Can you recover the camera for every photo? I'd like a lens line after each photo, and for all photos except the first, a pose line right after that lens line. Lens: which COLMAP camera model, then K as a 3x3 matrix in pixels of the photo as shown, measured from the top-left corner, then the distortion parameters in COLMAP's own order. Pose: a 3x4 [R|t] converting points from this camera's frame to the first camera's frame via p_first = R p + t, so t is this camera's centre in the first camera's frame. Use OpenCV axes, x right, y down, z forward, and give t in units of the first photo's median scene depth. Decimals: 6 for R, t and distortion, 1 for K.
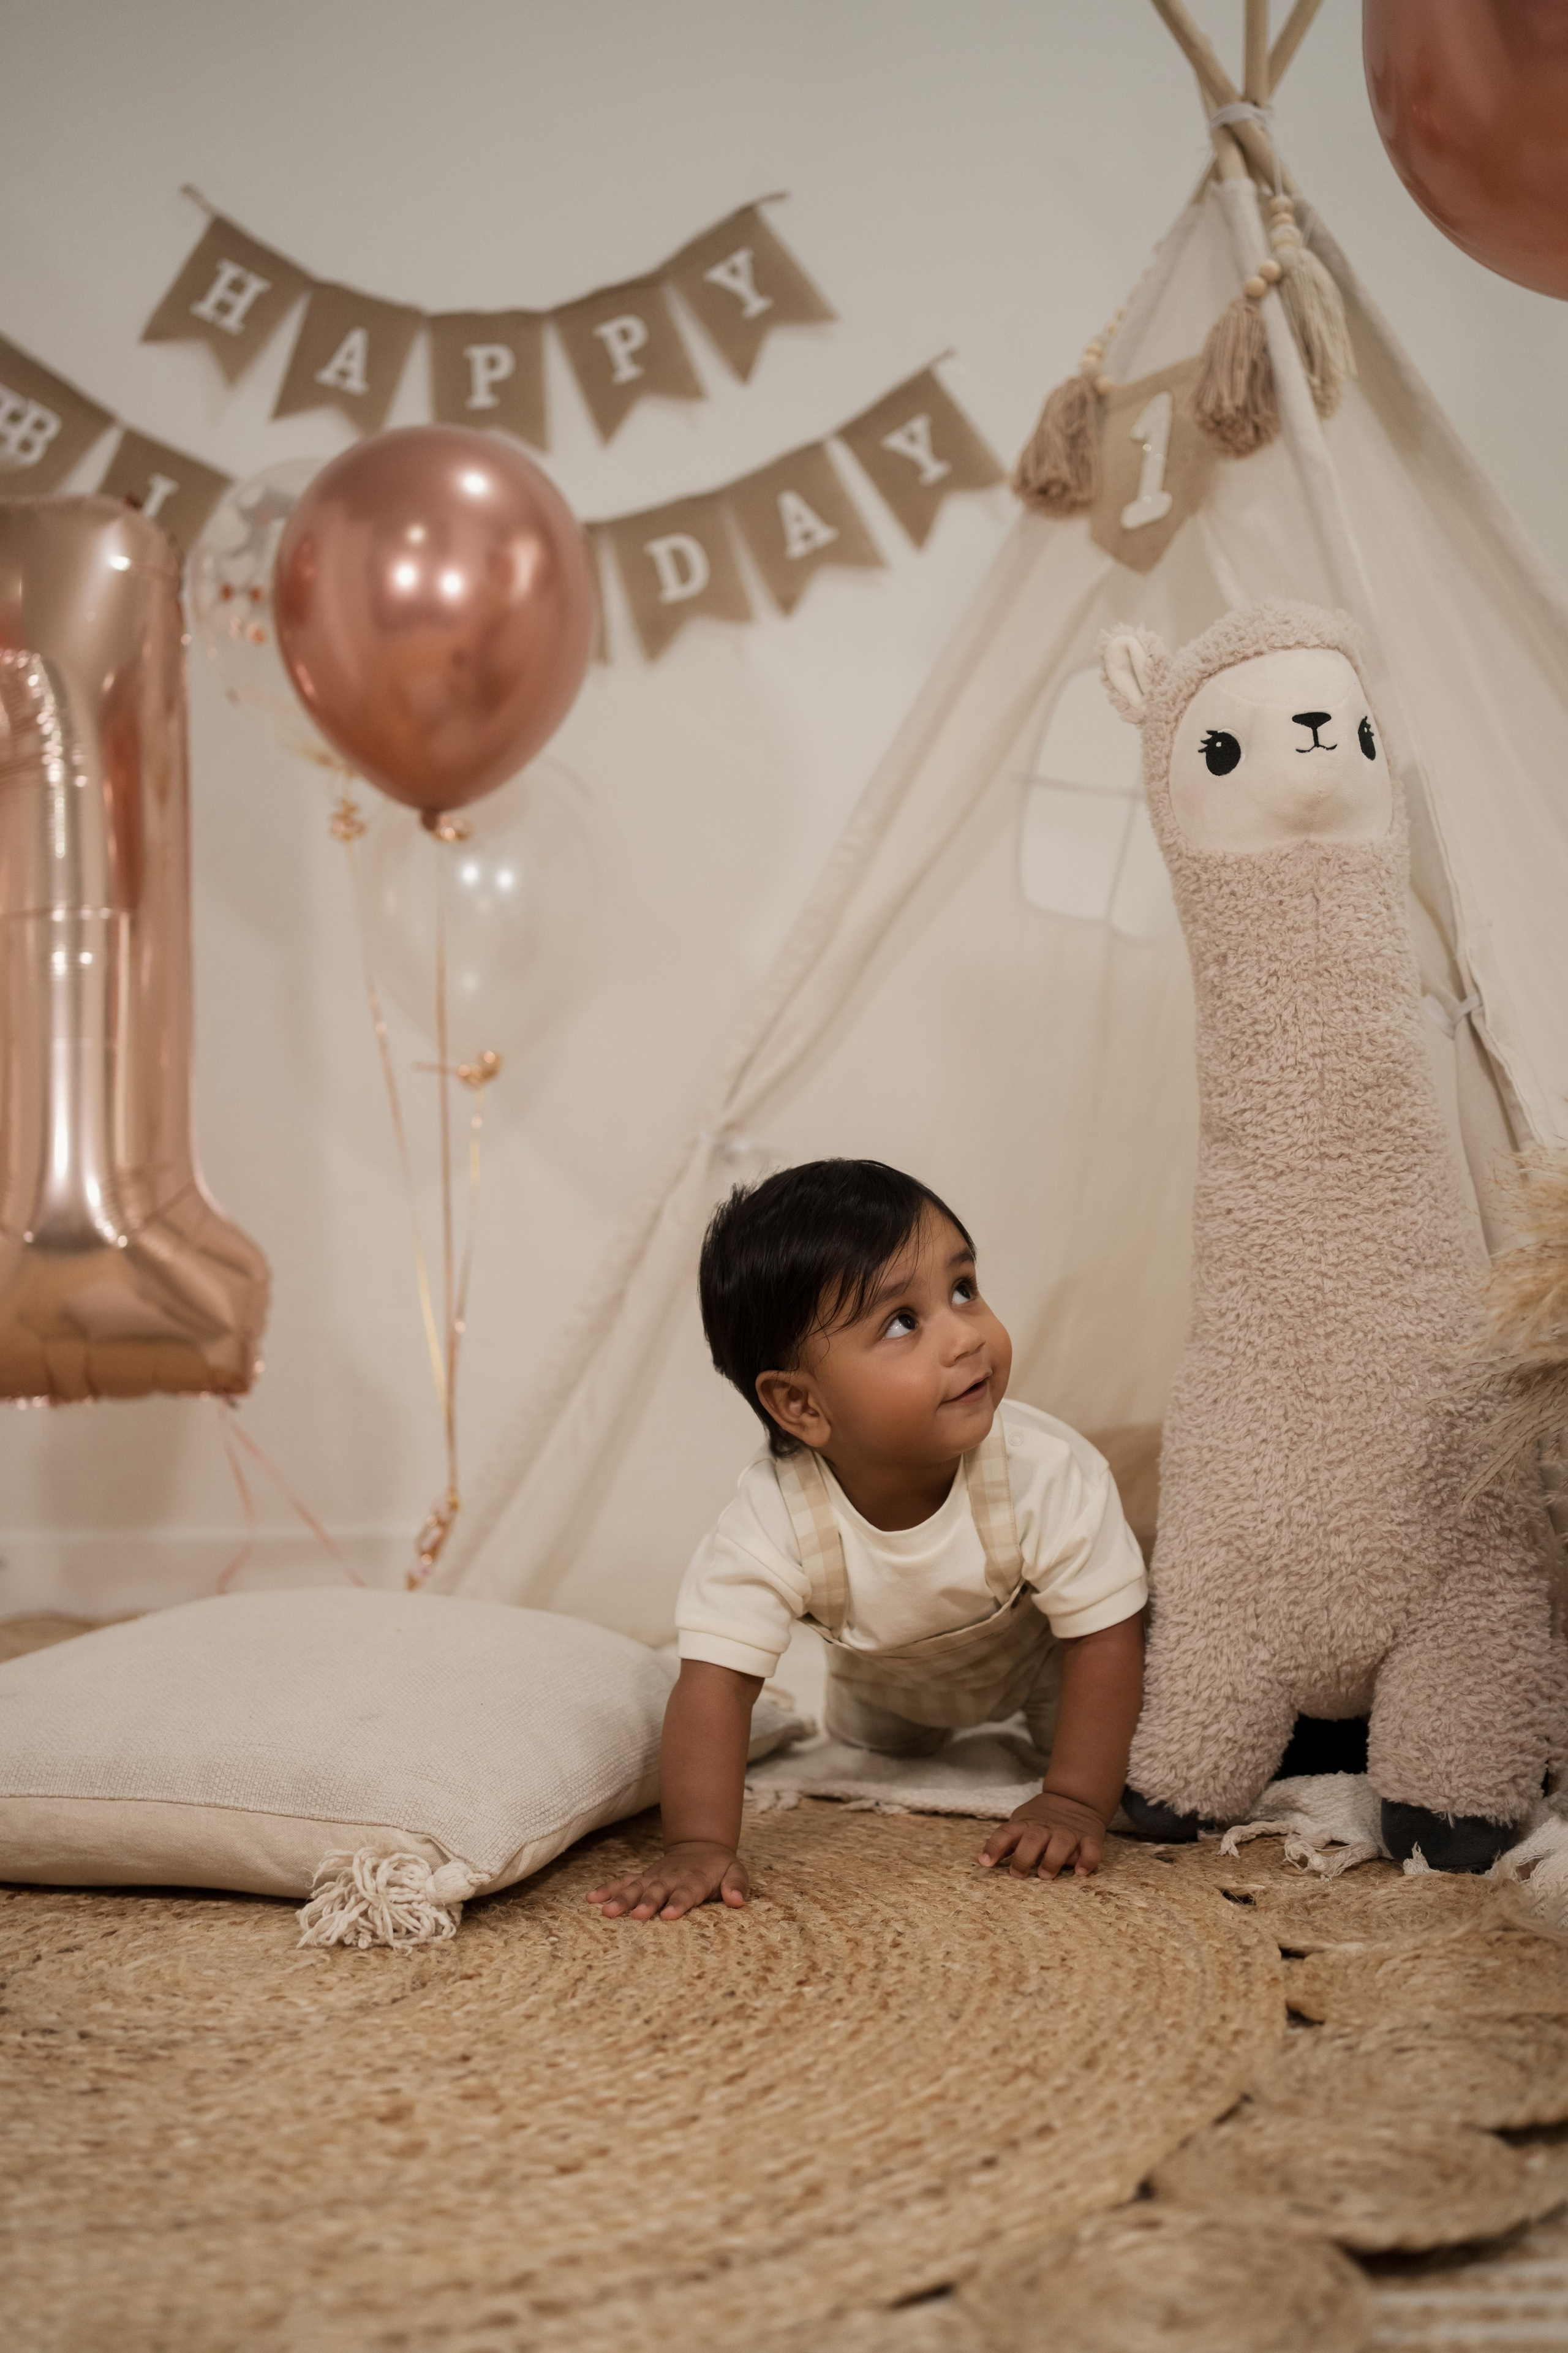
lens RADIAL K [[2465.5, 0, 758.6], [0, 2465.5, 1140.1], [0, 0, 1]] dist [-0.010950, 0.048352]
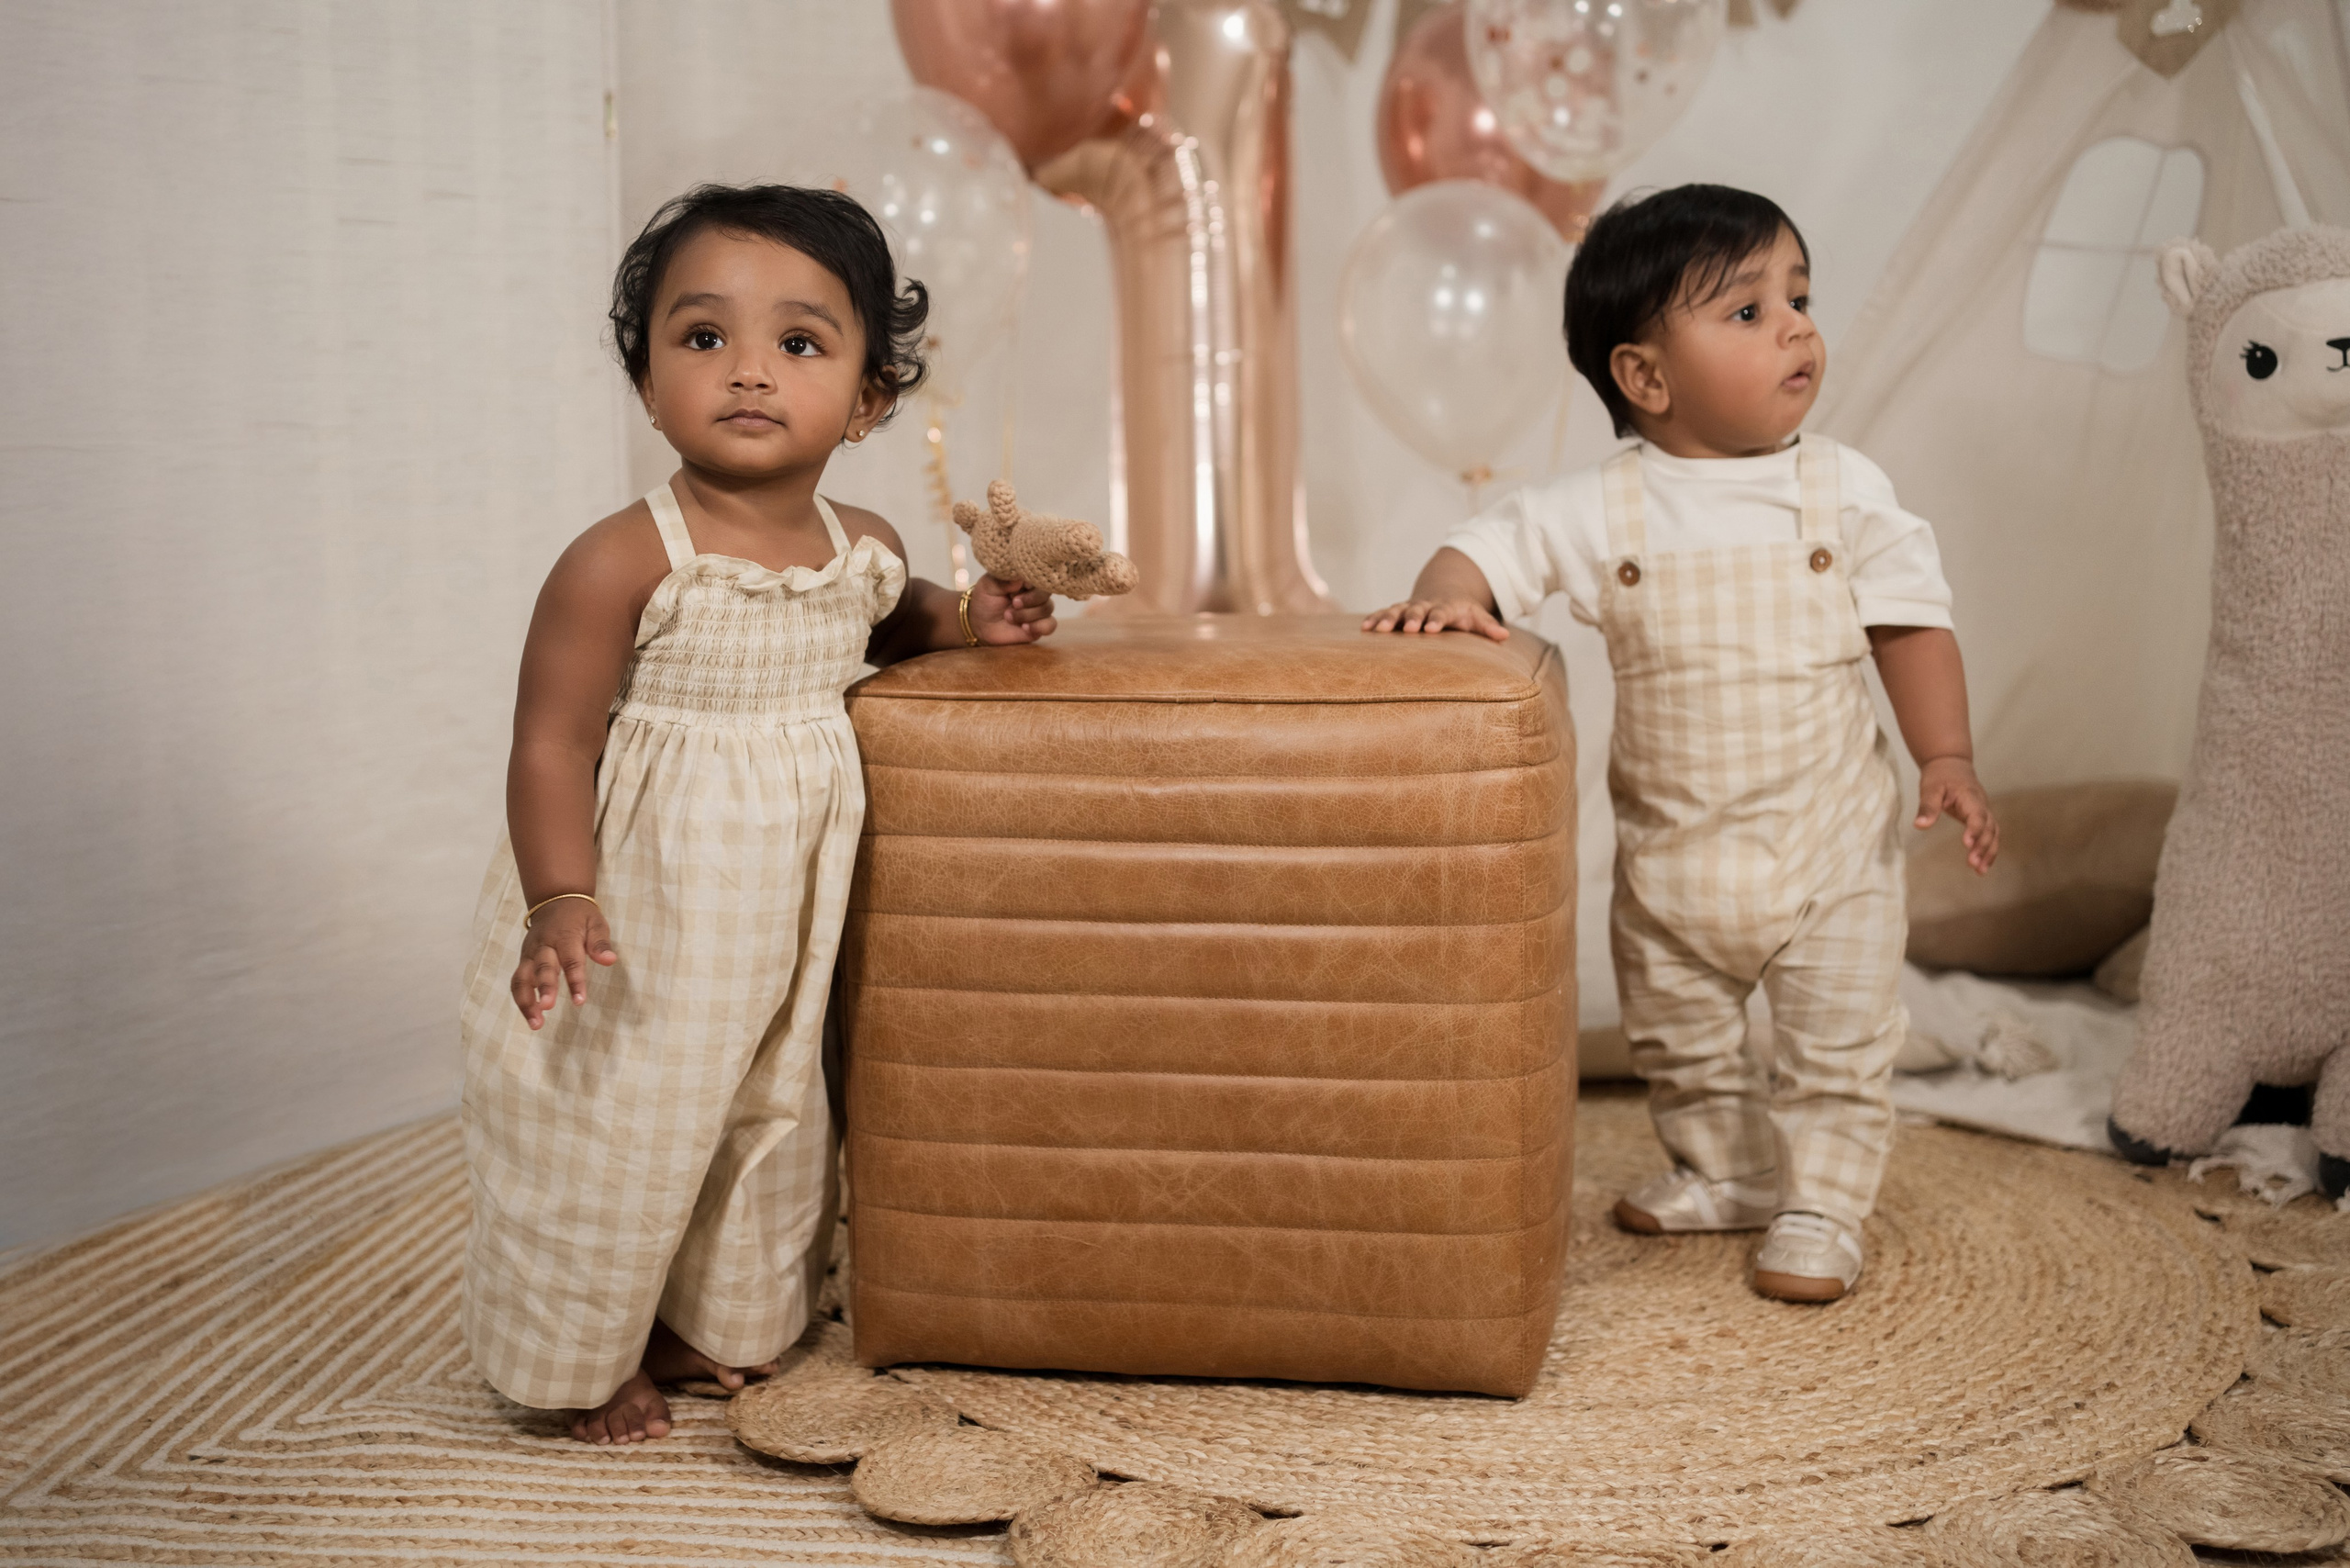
lens RADIAL K [[2421.1, 0, 1168.8], [0, 2421.1, 769.8], [0, 0, 1]] dist [-0.004764, 0.131415]
pose [[0.986136, 0.032600, -0.162708, -0.161478], [-0.001058, 0.981728, 0.190289, -0.192314], [0.165938, -0.187479, 0.968151, -0.364106]]
